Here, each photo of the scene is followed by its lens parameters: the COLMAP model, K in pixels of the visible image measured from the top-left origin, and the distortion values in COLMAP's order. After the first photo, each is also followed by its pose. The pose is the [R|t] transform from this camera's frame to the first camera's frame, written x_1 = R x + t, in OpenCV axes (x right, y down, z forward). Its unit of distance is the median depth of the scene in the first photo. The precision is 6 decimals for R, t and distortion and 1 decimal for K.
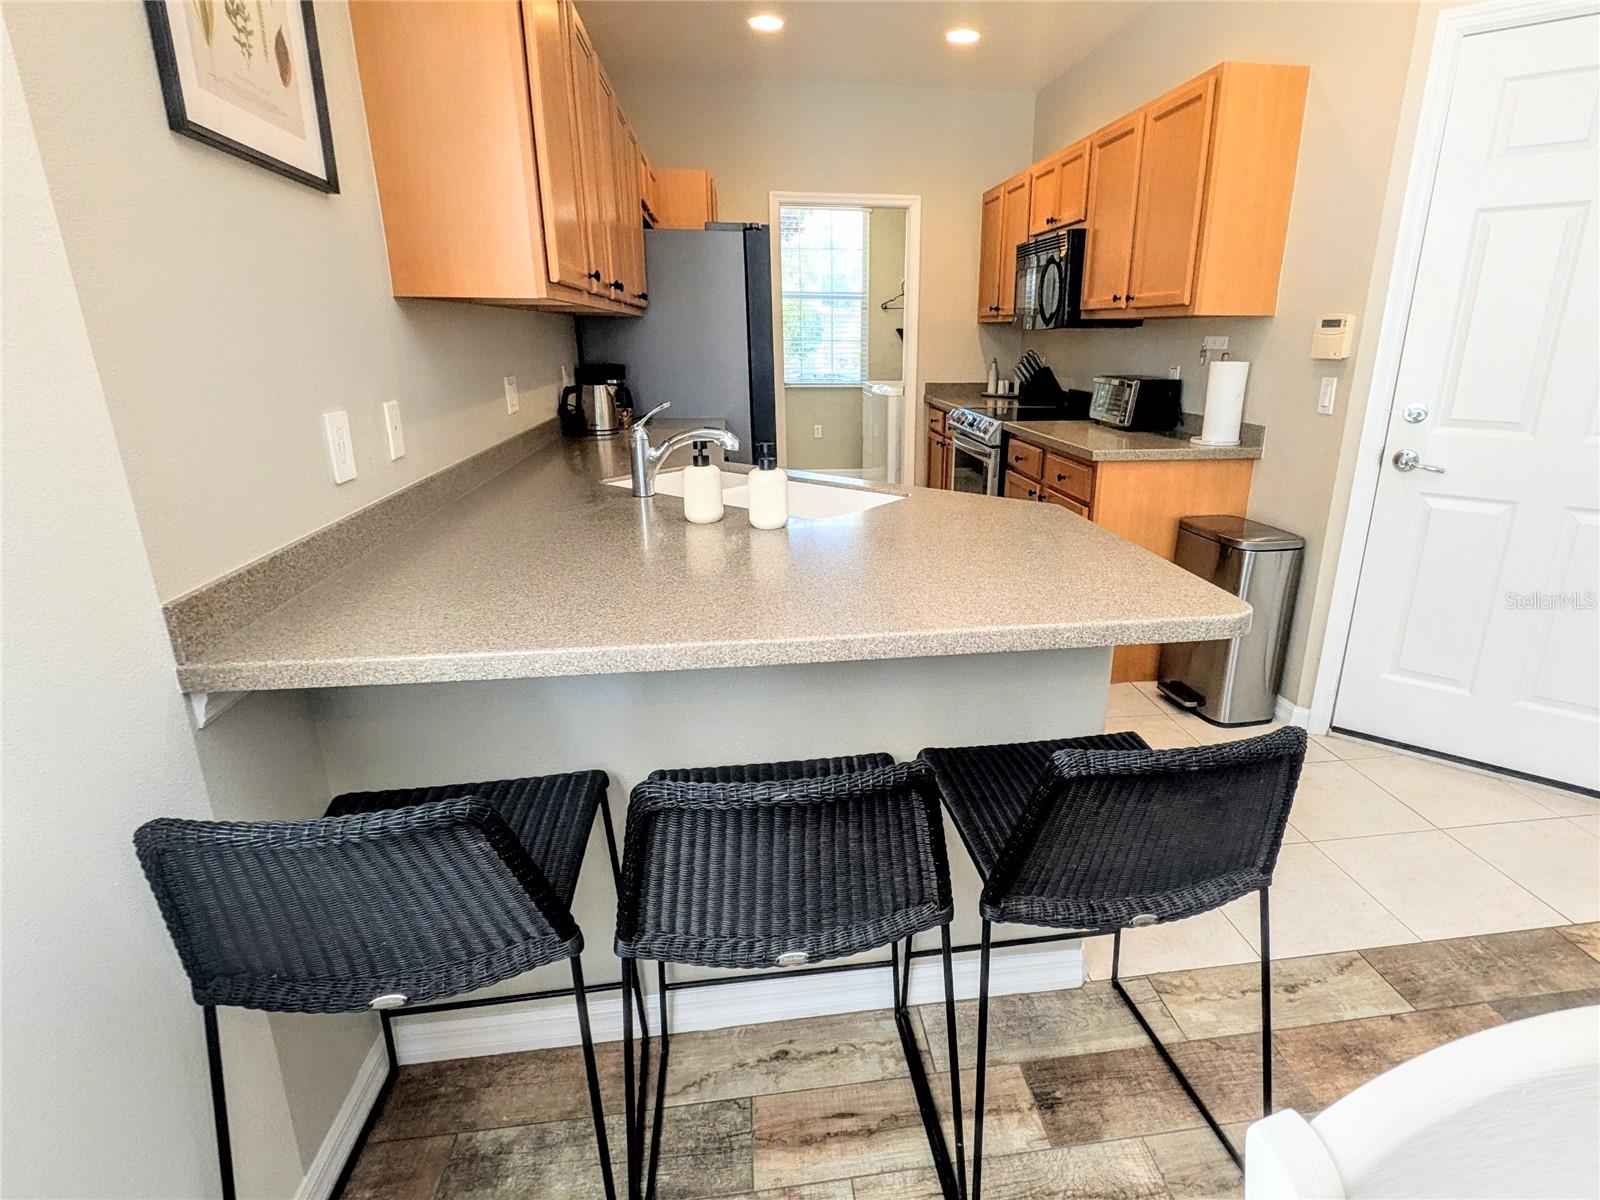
lens RADIAL K [[844.4, 0, 871.4], [0, 844.4, 605.2], [0, 0, 1]] dist [-0.001509, -0.000356]
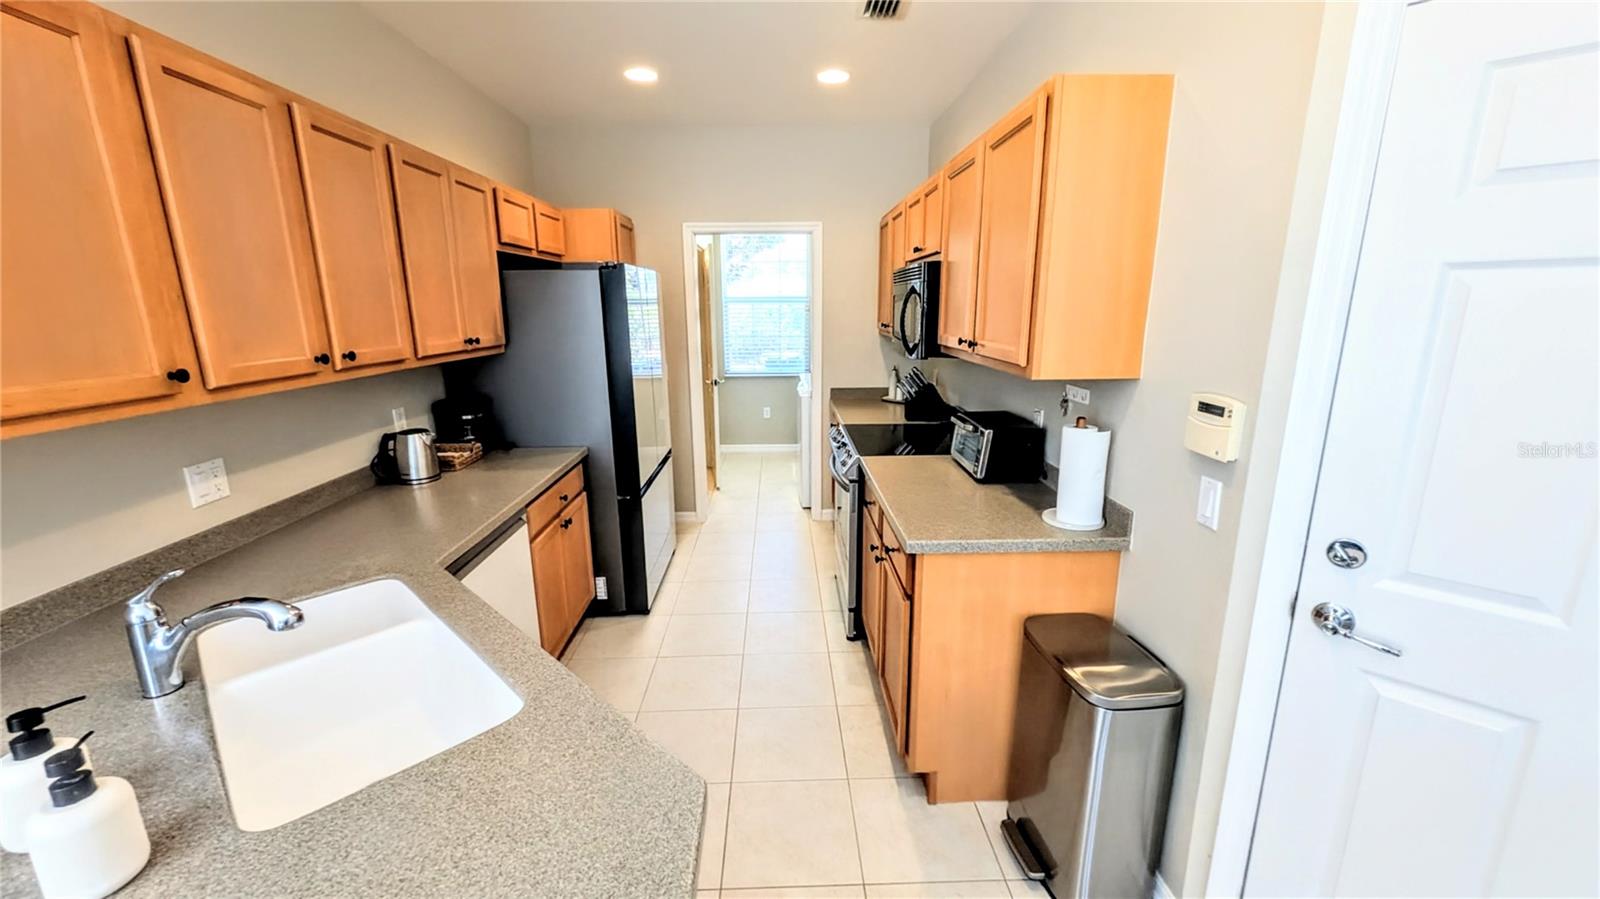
lens RADIAL K [[633.6, 0, 800.0], [0, 633.6, 449.5], [0, 0, 1]] dist [0.000082, -0.000483]
pose [[0.992748, 0.014032, -0.119389, 0.216190], [-0.024250, 0.996122, -0.084571, -0.202846], [0.117740, 0.086853, 0.989239, 0.351961]]
